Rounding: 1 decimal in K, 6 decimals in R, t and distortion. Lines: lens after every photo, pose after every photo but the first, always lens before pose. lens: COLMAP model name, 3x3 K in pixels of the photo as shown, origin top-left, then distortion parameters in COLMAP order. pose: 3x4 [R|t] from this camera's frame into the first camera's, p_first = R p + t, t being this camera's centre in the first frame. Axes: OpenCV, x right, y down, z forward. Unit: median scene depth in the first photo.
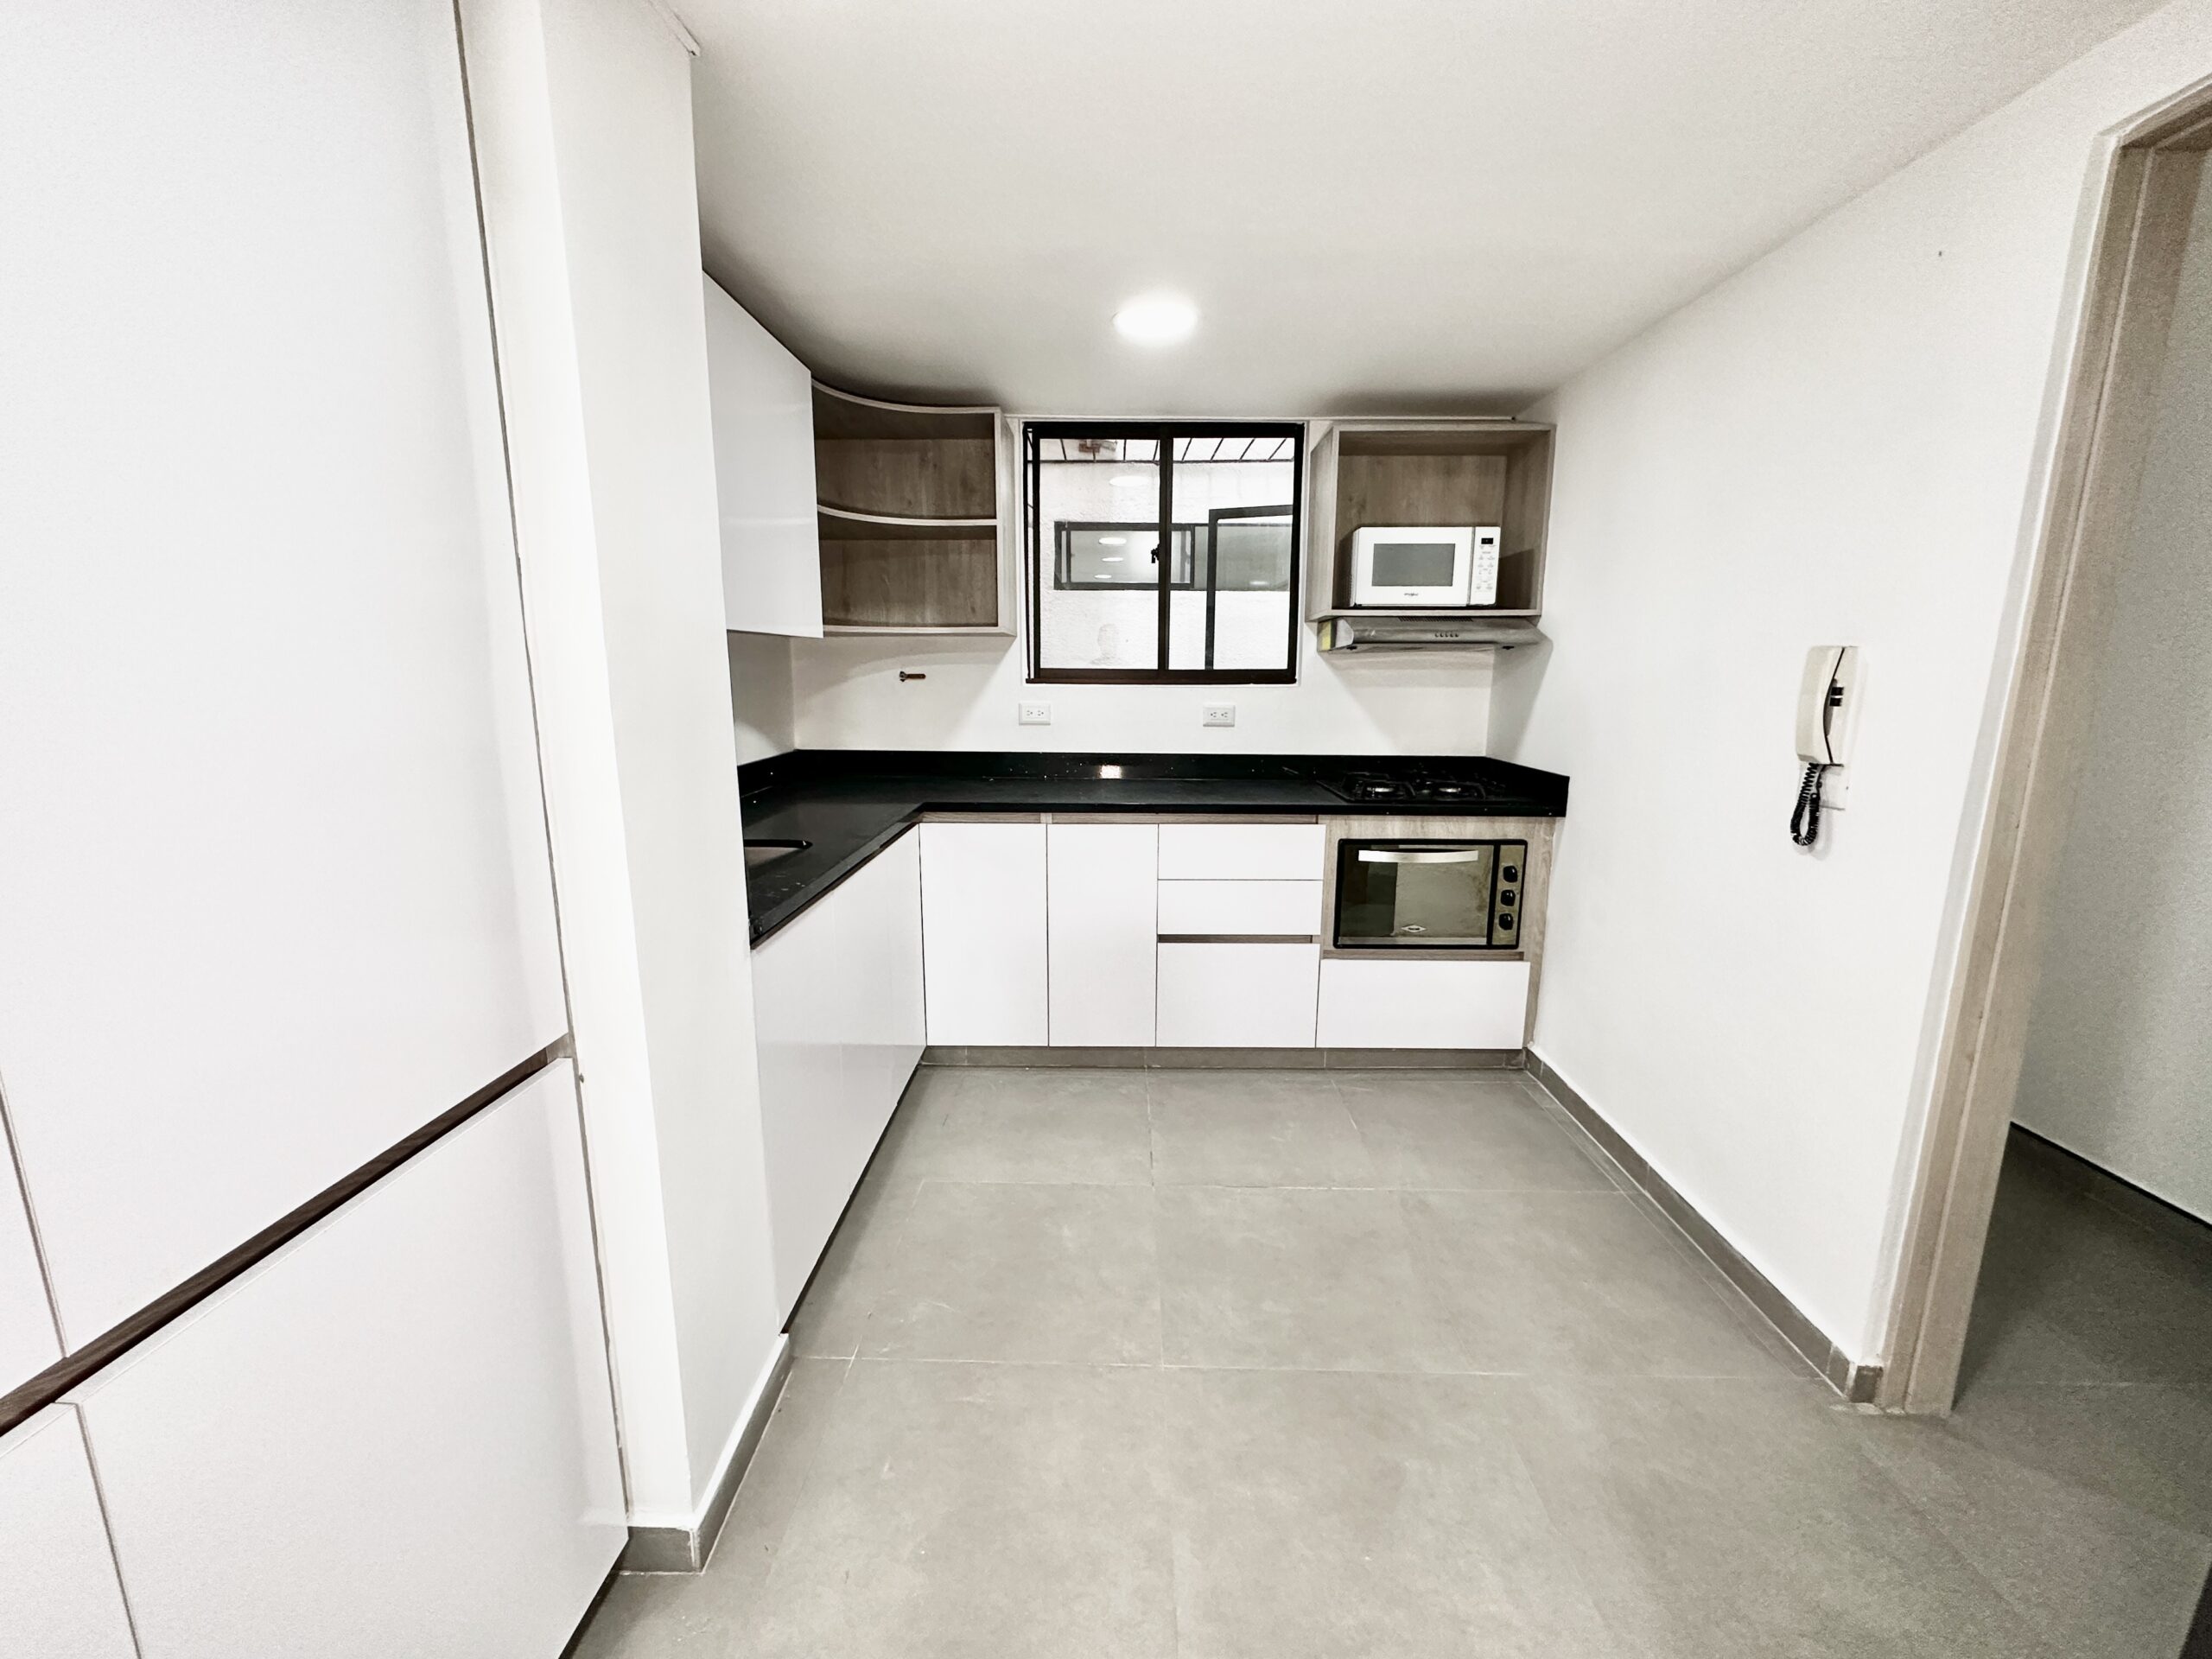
lens RADIAL K [[883.2, 0, 1104.8], [0, 883.2, 828.2], [0, 0, 1]] dist [-0.004702, 0.001458]
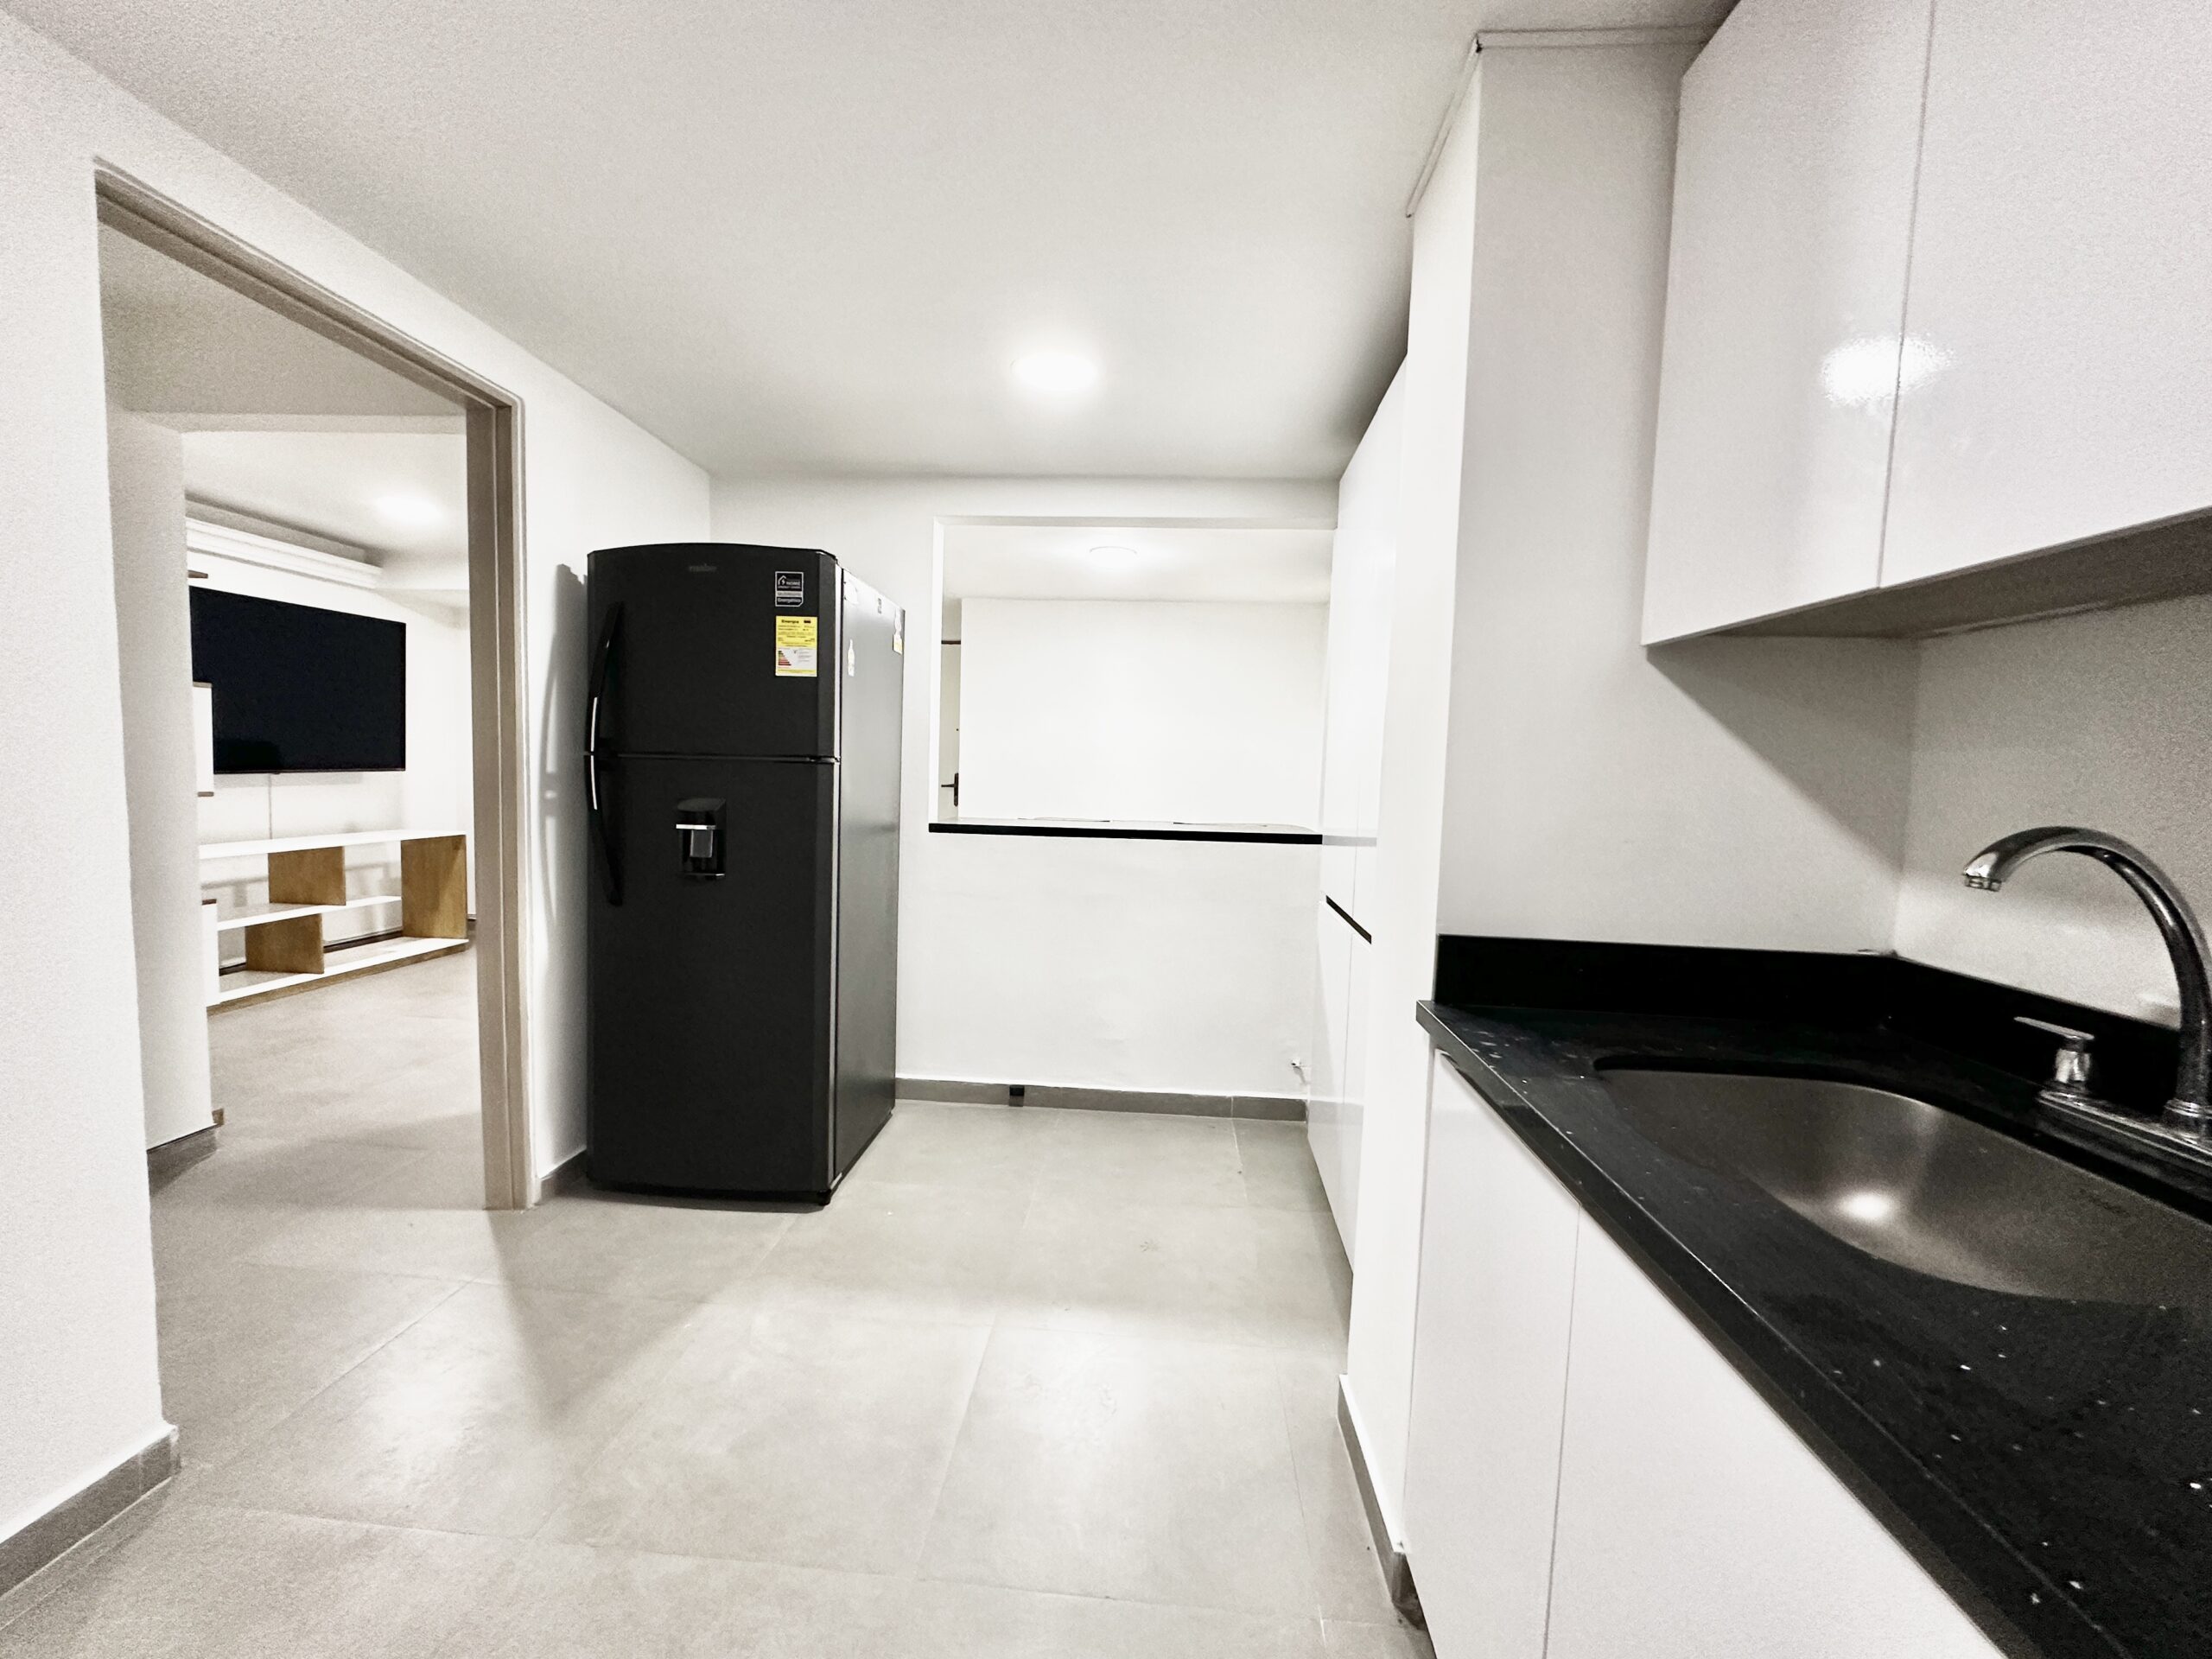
lens RADIAL K [[883.2, 0, 1096.6], [0, 883.2, 830.1], [0, 0, 1]] dist [-0.004702, 0.001458]
pose [[-0.997466, -0.040108, 0.058755, -0.066086], [-0.023895, 0.966826, 0.254314, -0.131020], [-0.067006, 0.252266, -0.965335, 0.915020]]
